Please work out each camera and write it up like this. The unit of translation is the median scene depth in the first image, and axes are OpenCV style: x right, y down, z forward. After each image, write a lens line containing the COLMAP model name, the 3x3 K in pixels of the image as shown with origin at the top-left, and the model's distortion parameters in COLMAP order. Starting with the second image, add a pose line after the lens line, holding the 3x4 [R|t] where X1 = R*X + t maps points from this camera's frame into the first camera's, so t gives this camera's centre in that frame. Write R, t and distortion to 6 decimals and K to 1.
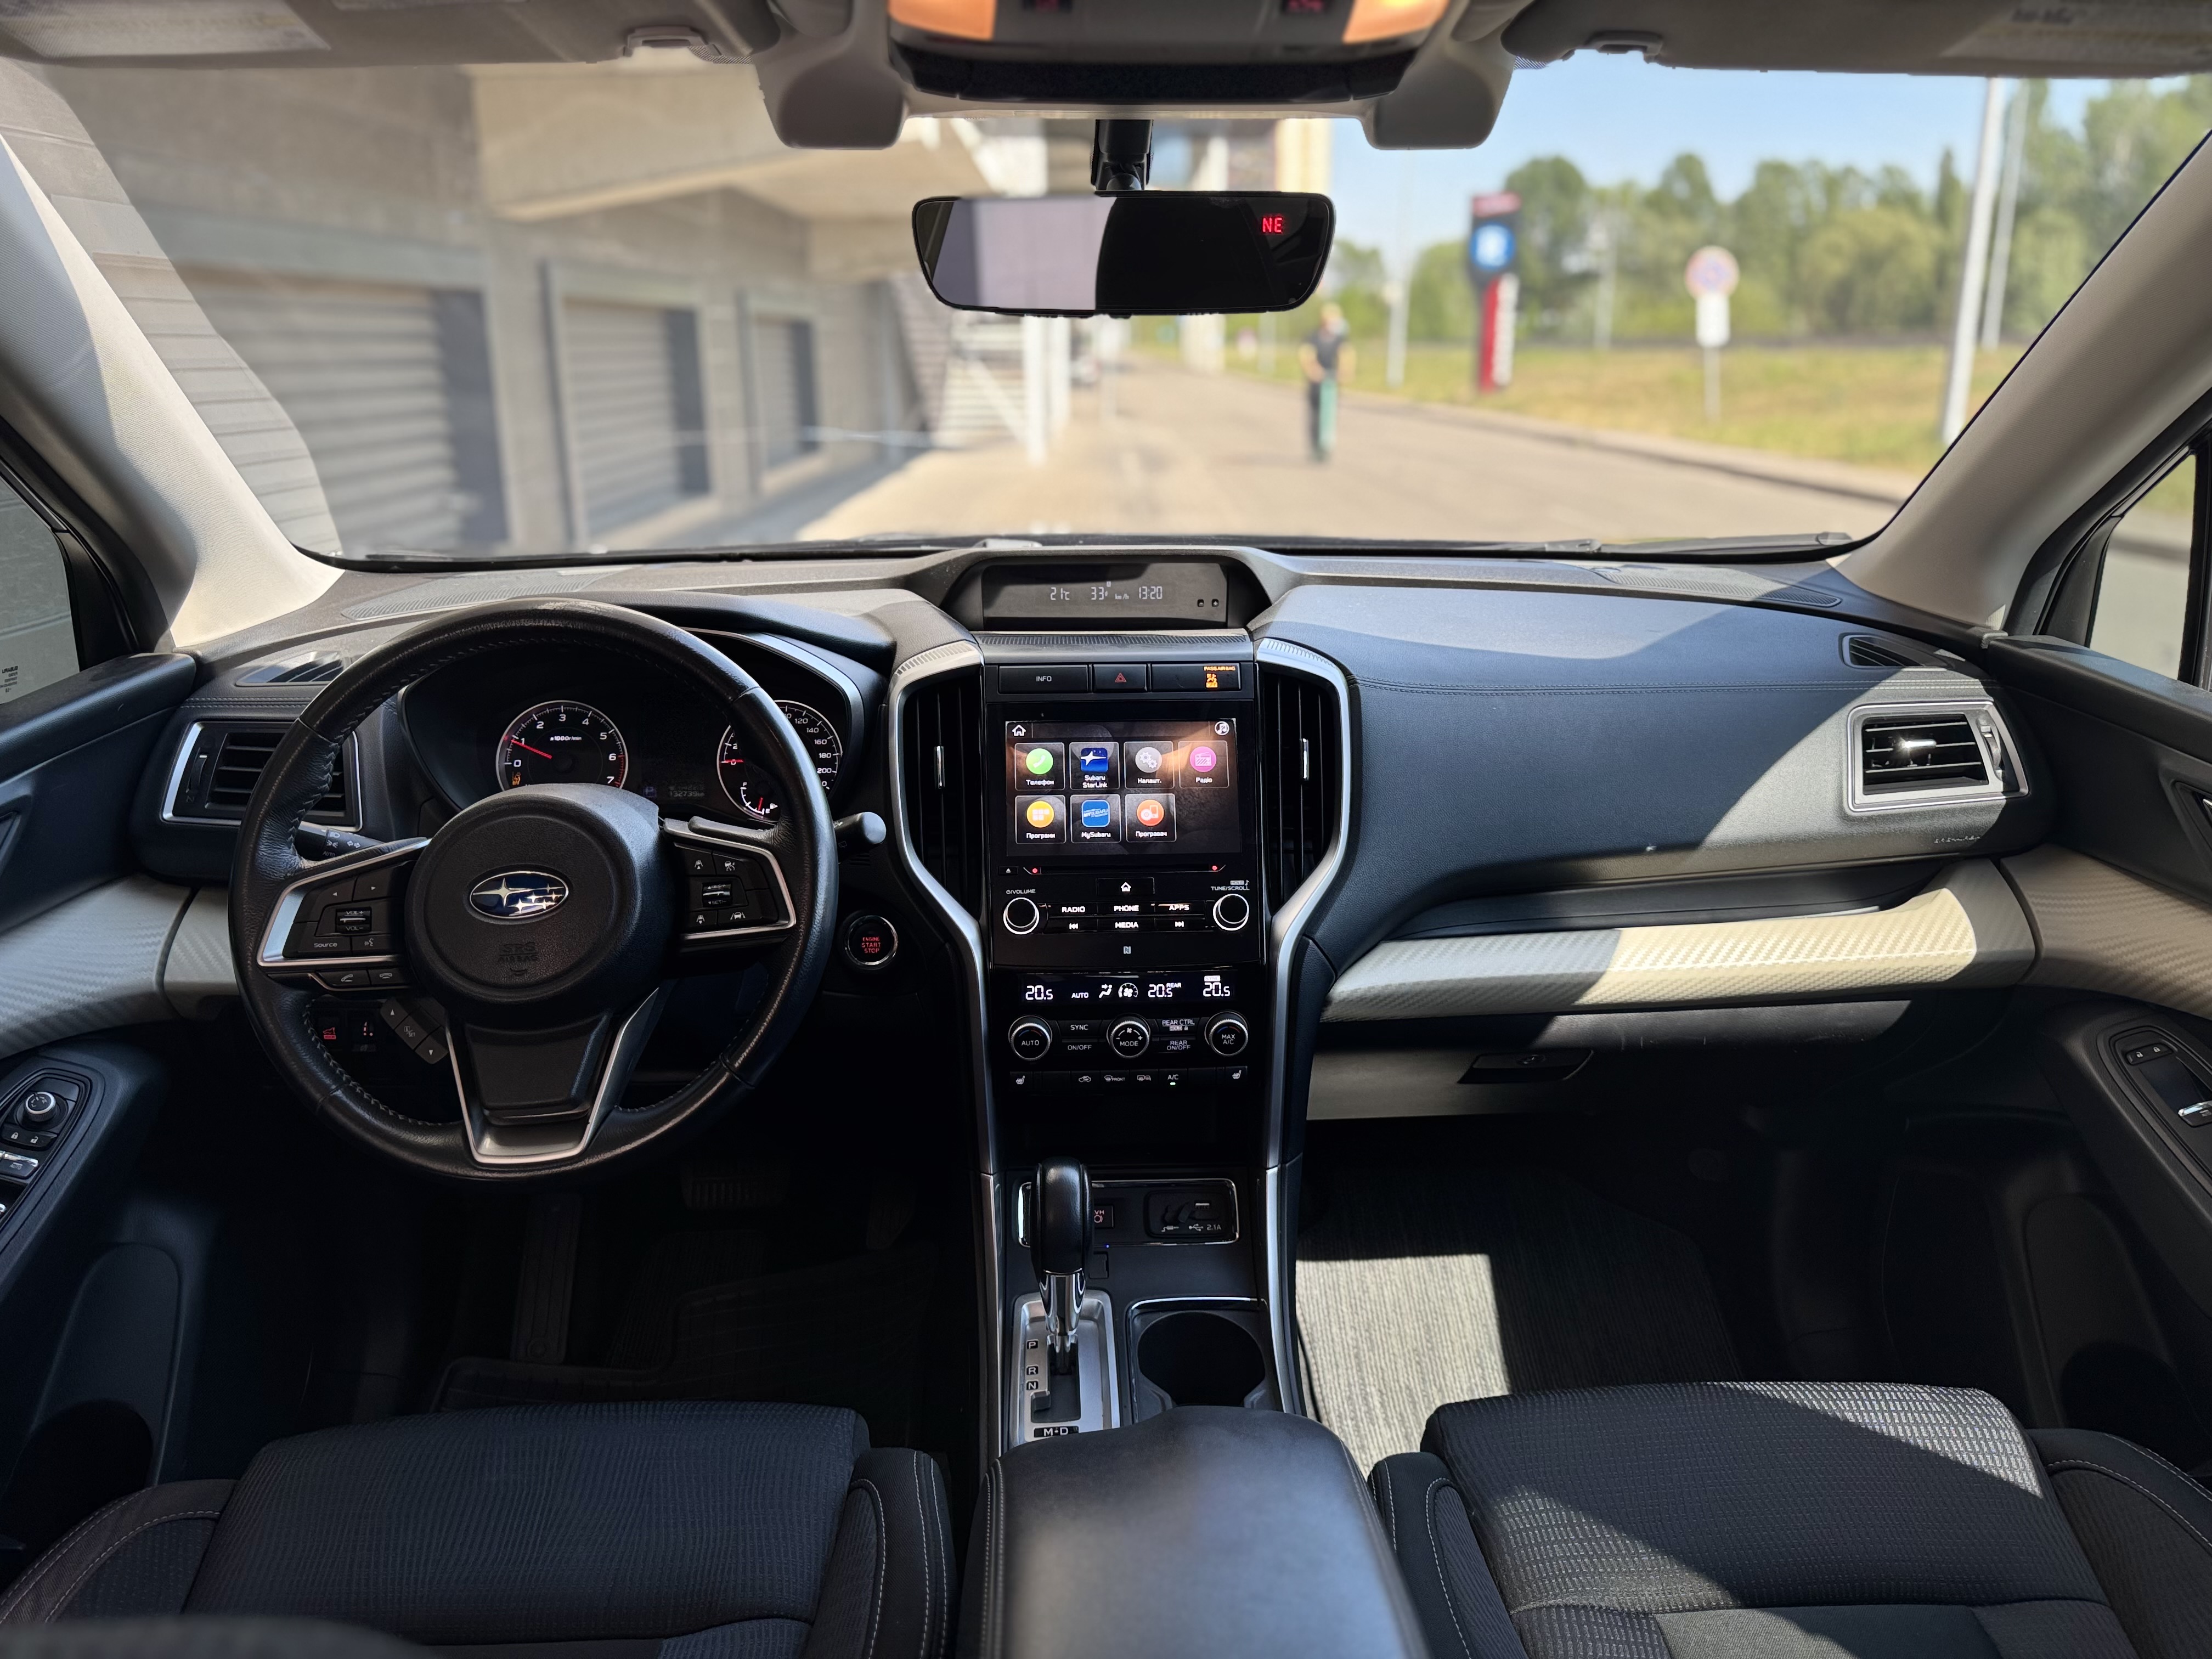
lens RADIAL K [[1525.9, 0, 1114.5], [0, 1525.9, 829.9], [0, 0, 1]] dist [0.007383, -0.004557]
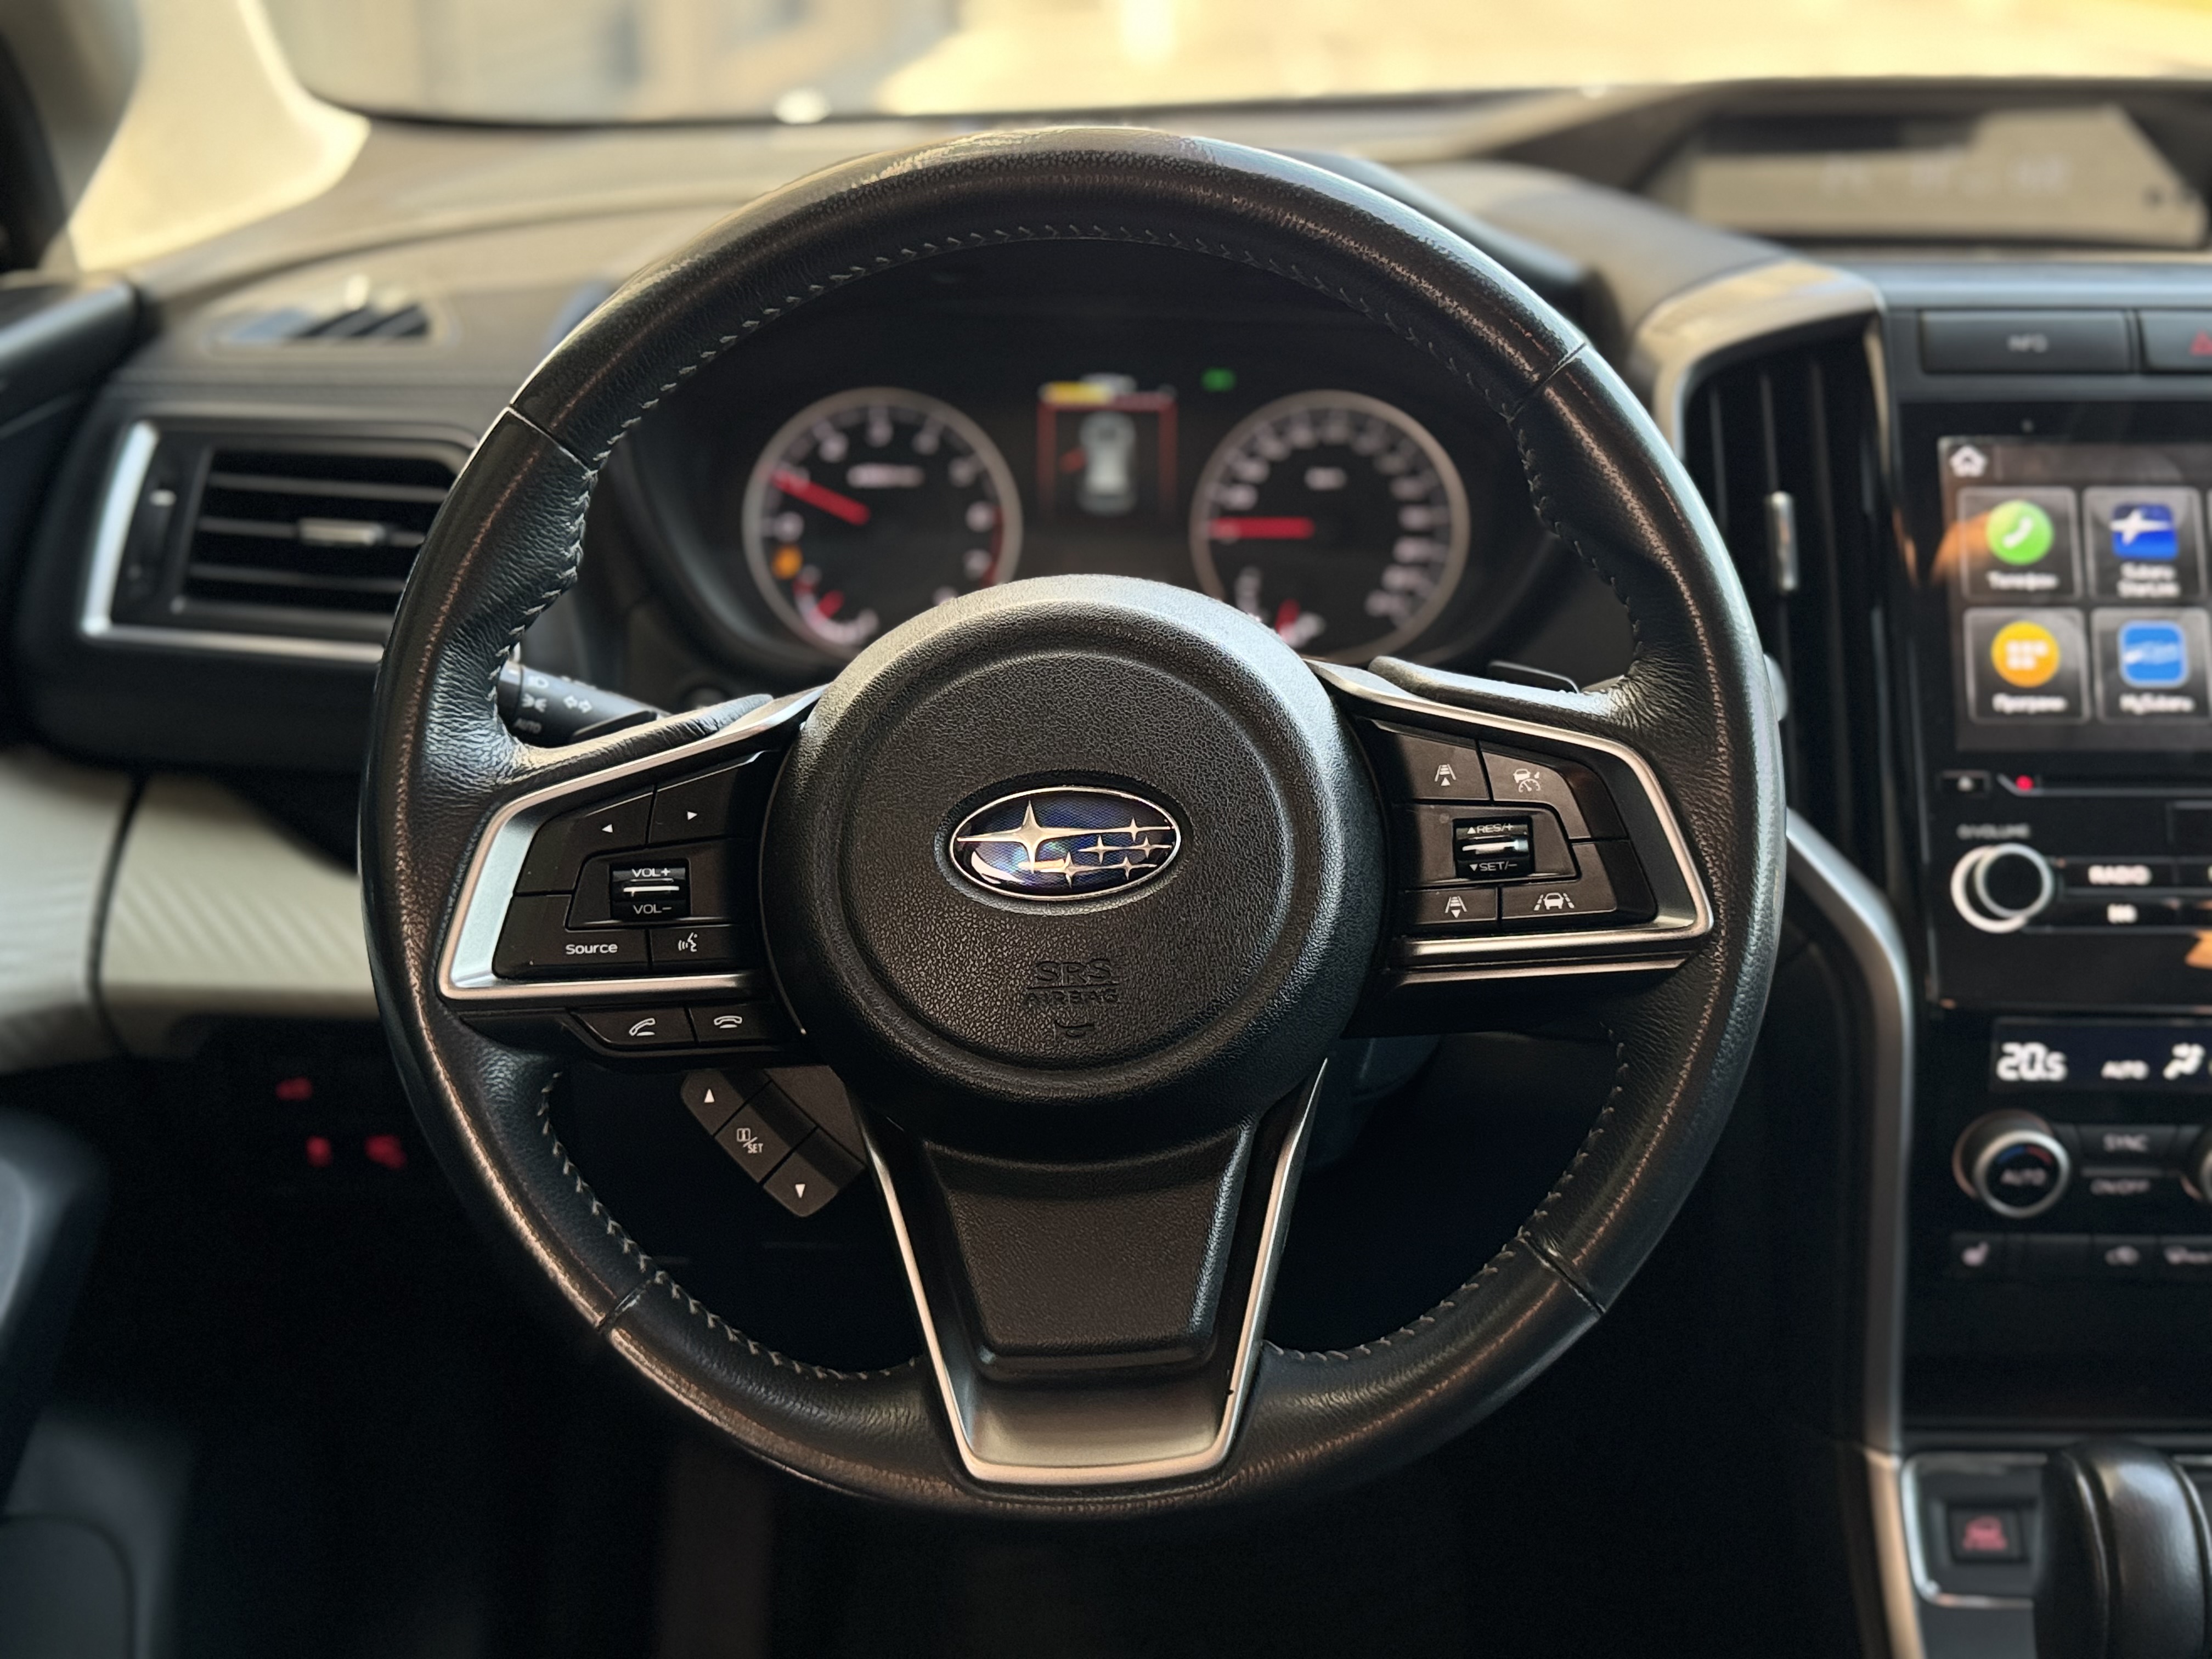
lens RADIAL K [[2463.6, 0, 1102.3], [0, 2463.6, 832.7], [0, 0, 1]] dist [0.090015, 0.000000]
pose [[0.997253, 0.020795, -0.071090, -0.262644], [-0.015481, 0.997101, 0.074501, -0.008417], [0.072433, -0.073196, 0.994684, 0.262616]]
